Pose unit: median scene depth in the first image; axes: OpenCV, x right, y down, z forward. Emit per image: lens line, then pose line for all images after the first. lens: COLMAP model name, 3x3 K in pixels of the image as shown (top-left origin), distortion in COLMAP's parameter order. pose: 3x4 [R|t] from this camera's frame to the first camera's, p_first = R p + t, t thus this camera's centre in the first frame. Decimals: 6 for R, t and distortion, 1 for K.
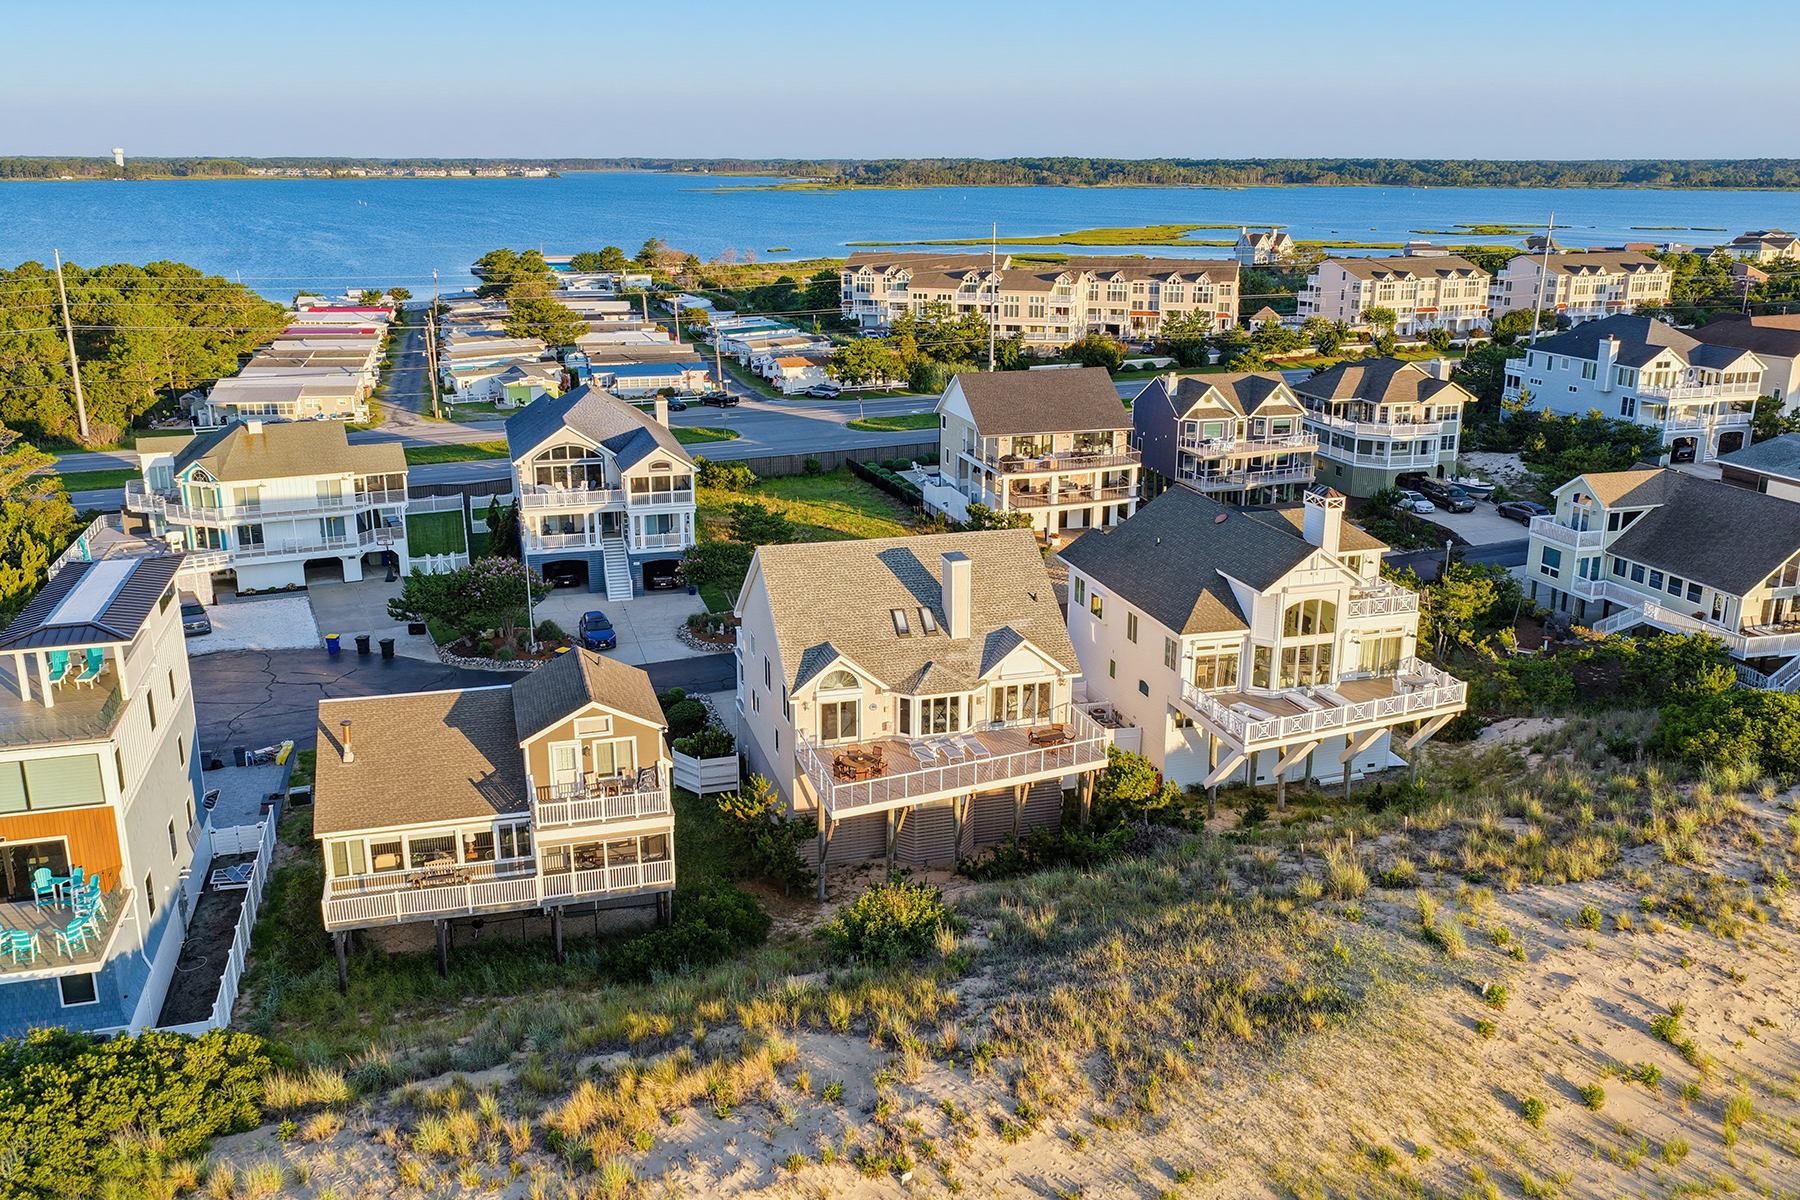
lens RADIAL K [[1512.8, 0, 900.0], [0, 1512.8, 600.0], [0, 0, 1]] dist [-0.013987, 0.041333]
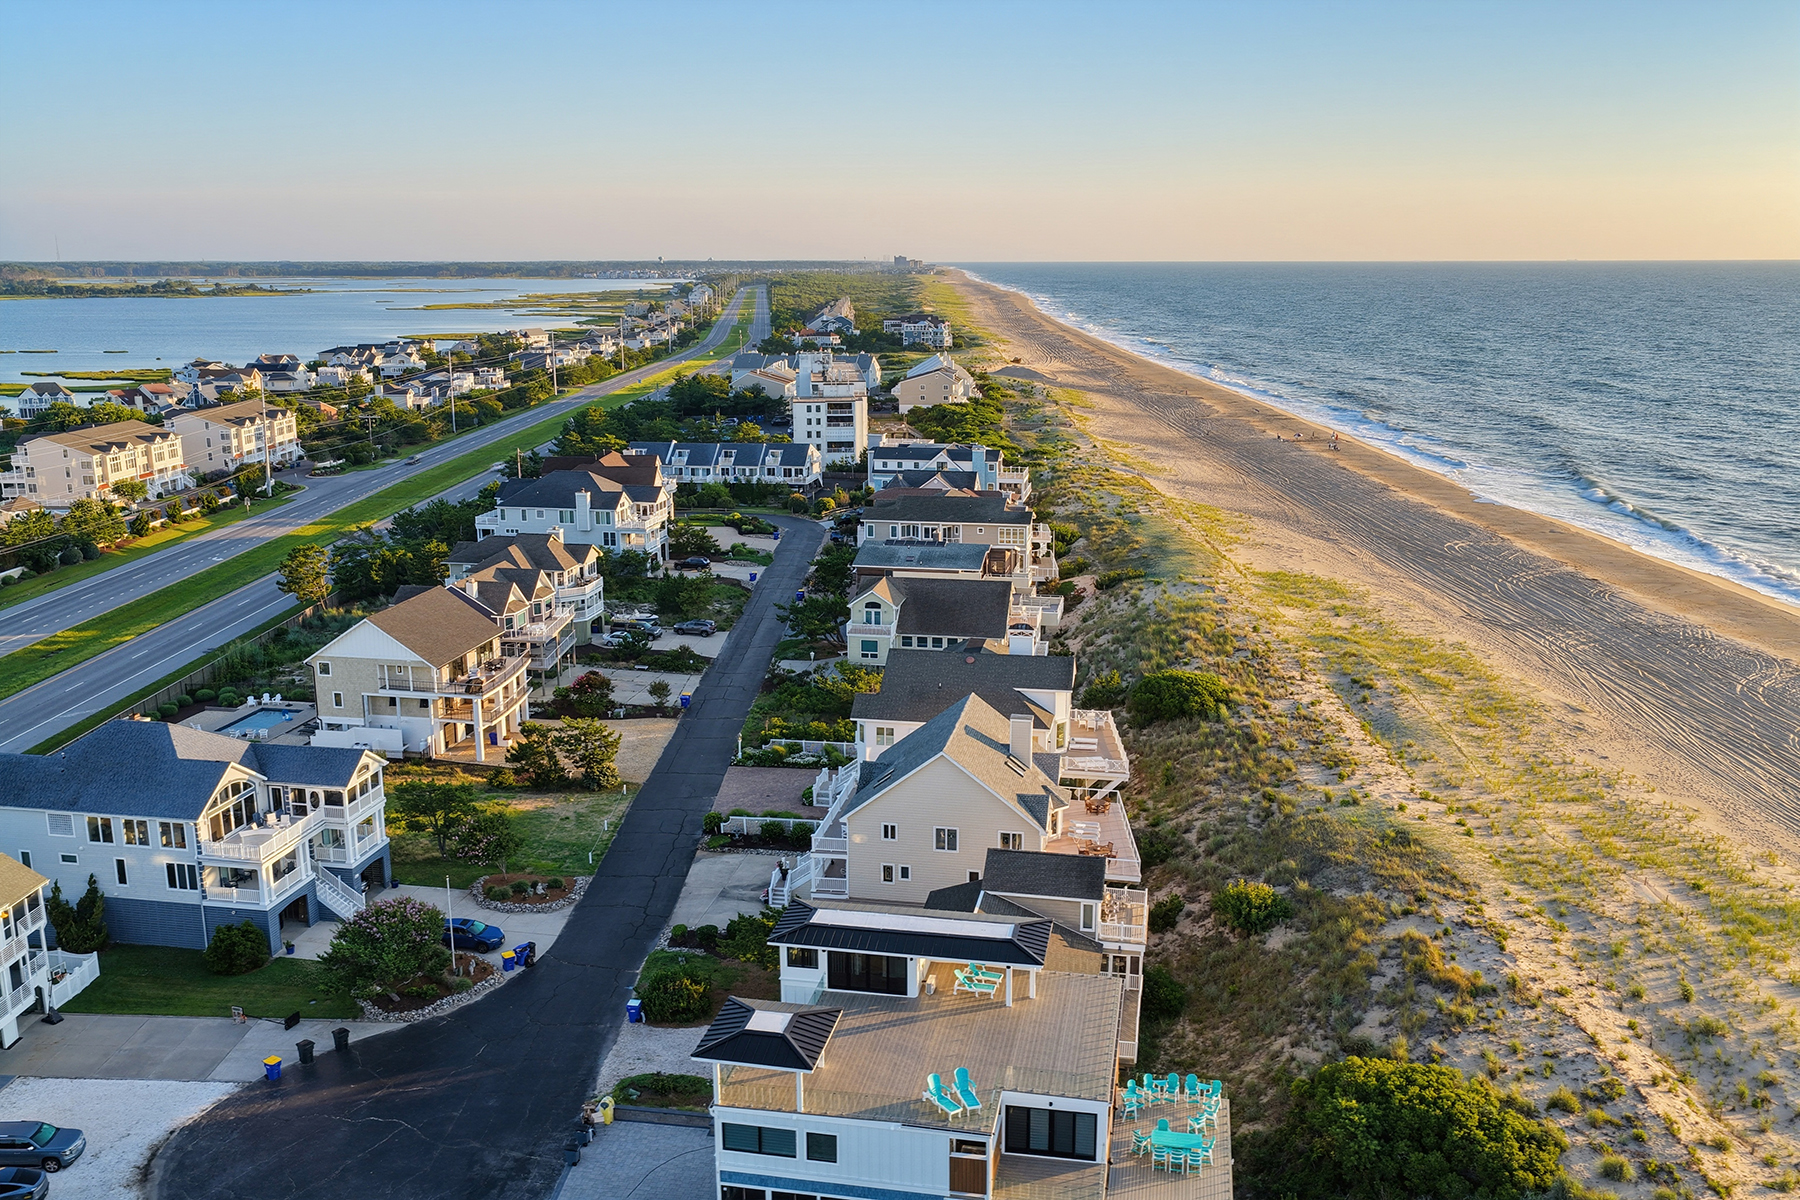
lens RADIAL K [[1492.9, 0, 900.0], [0, 1492.9, 600.0], [0, 0, 1]] dist [-0.012791, 0.039286]
pose [[0.451704, -0.203191, 0.868721, -0.811159], [0.252768, 0.962969, 0.093805, -0.195728], [-0.855612, 0.177213, 0.486338, 0.216689]]
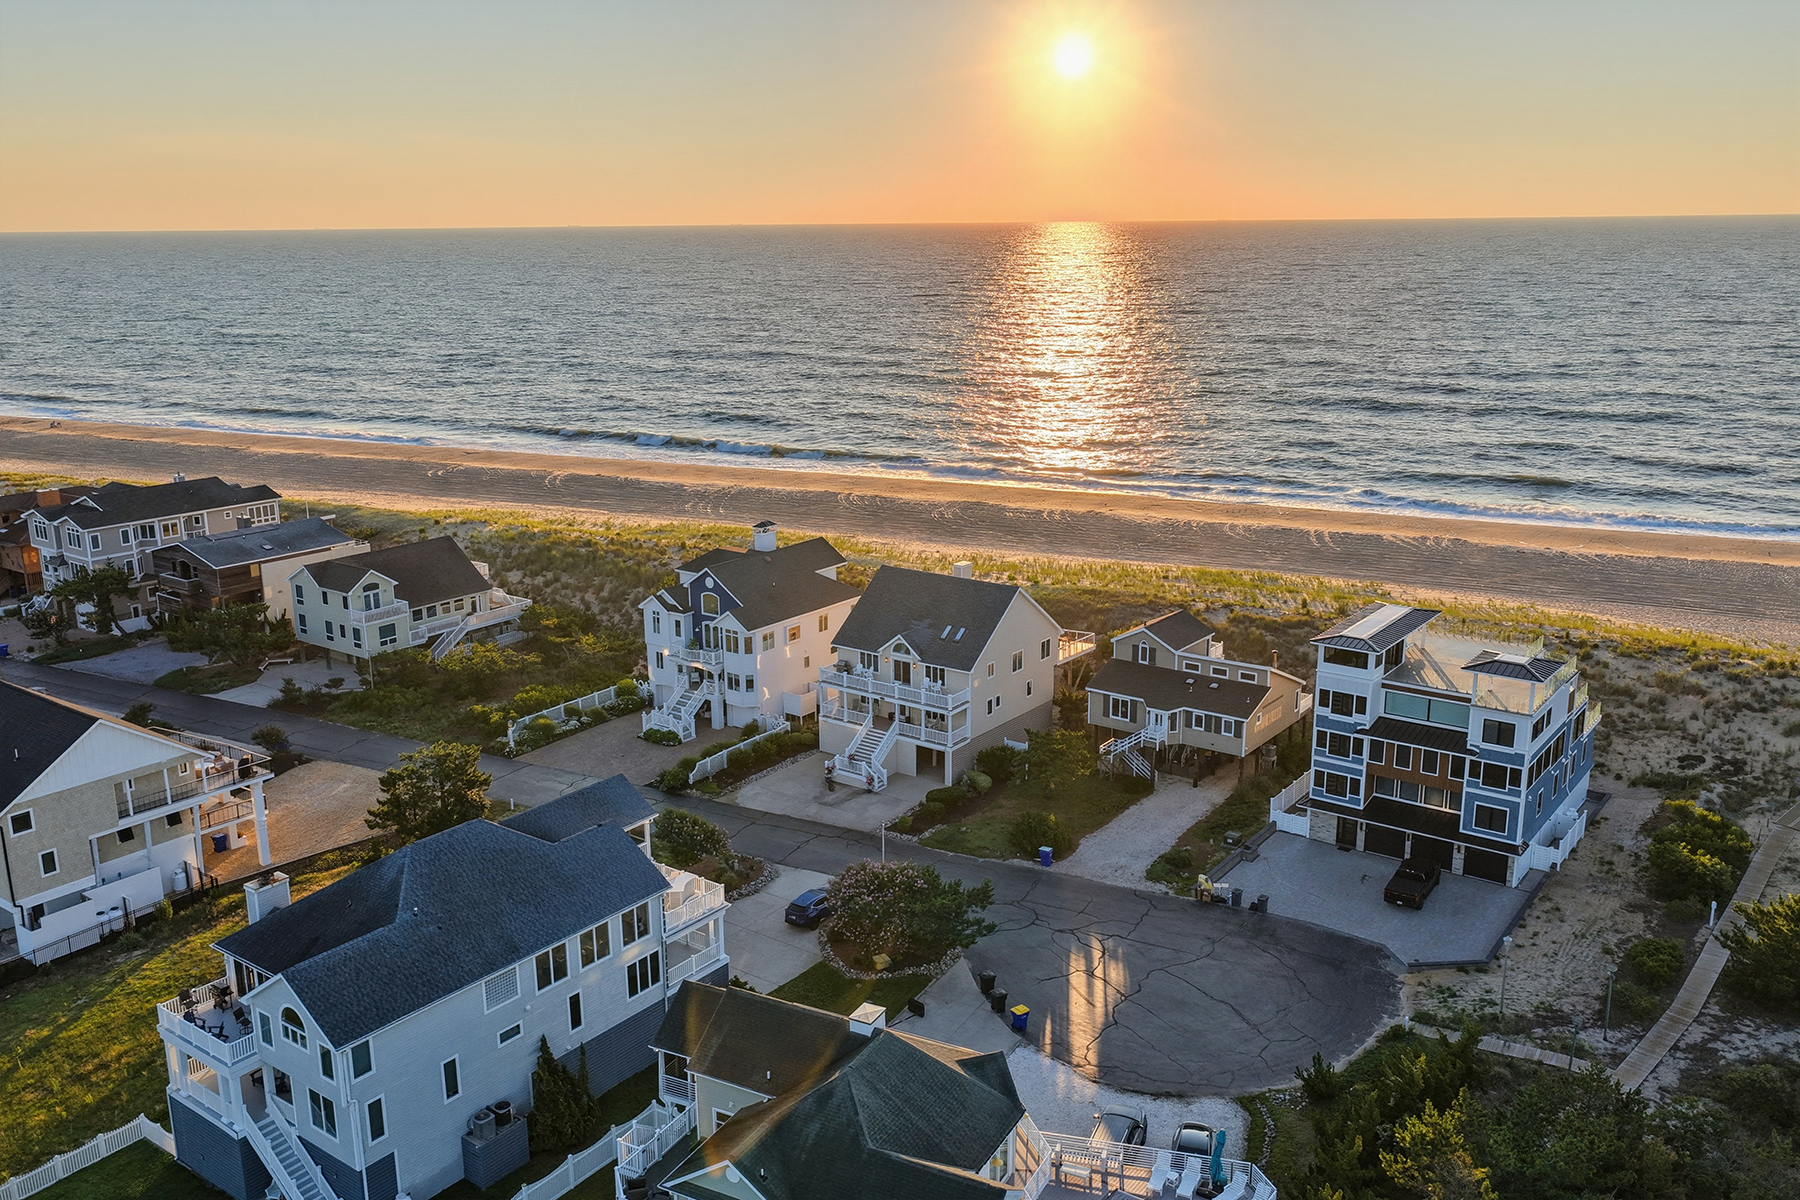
lens RADIAL K [[1492.9, 0, 900.0], [0, 1492.9, 600.0], [0, 0, 1]] dist [-0.012791, 0.039286]
pose [[-0.604302, -0.194307, 0.772699, -0.824821], [0.230666, 0.885610, 0.403097, -0.458639], [-0.762635, 0.421828, -0.490356, 1.220619]]
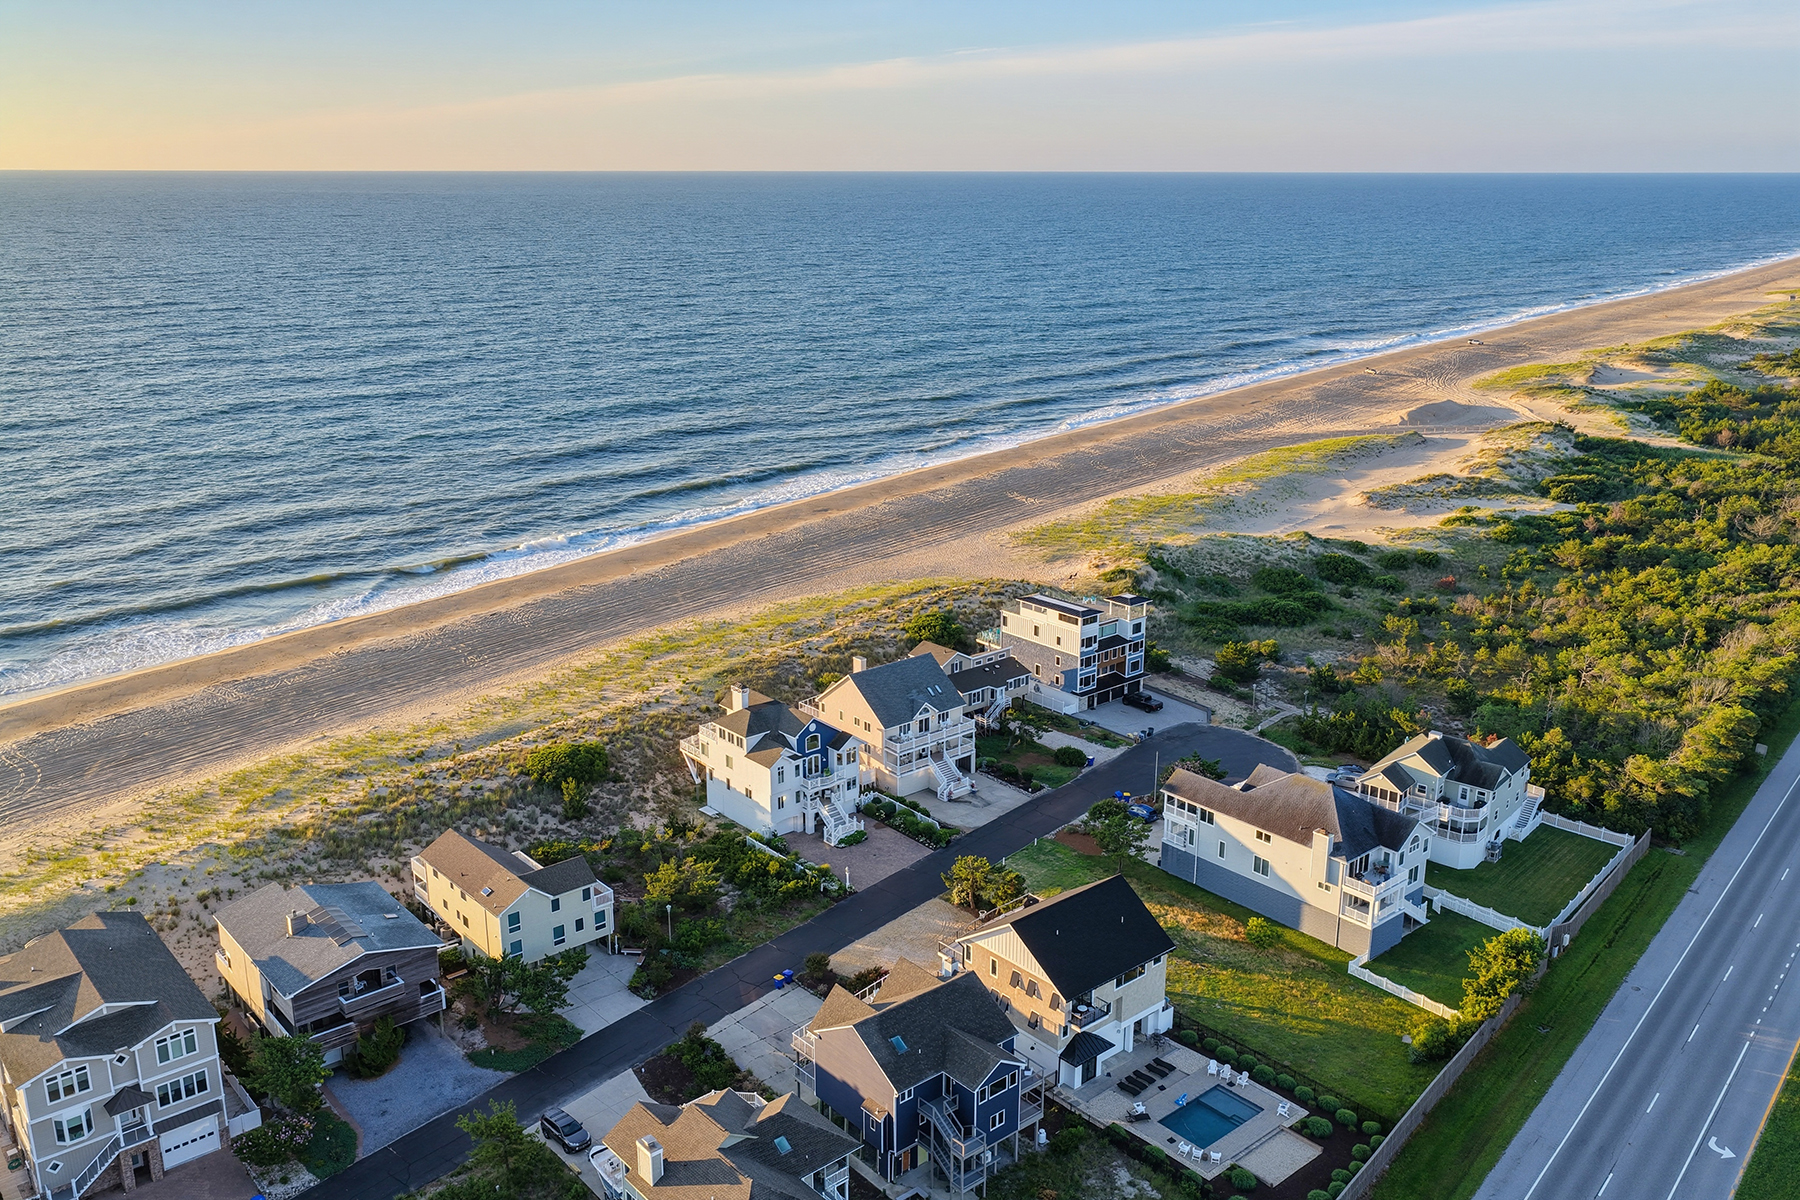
lens RADIAL K [[1492.9, 0, 900.0], [0, 1492.9, 600.0], [0, 0, 1]] dist [-0.012791, 0.039286]
pose [[-0.908676, 0.113215, -0.401859, 0.666345], [-0.120333, 0.850665, 0.511750, -0.962518], [0.399785, 0.513372, -0.759356, 1.913906]]
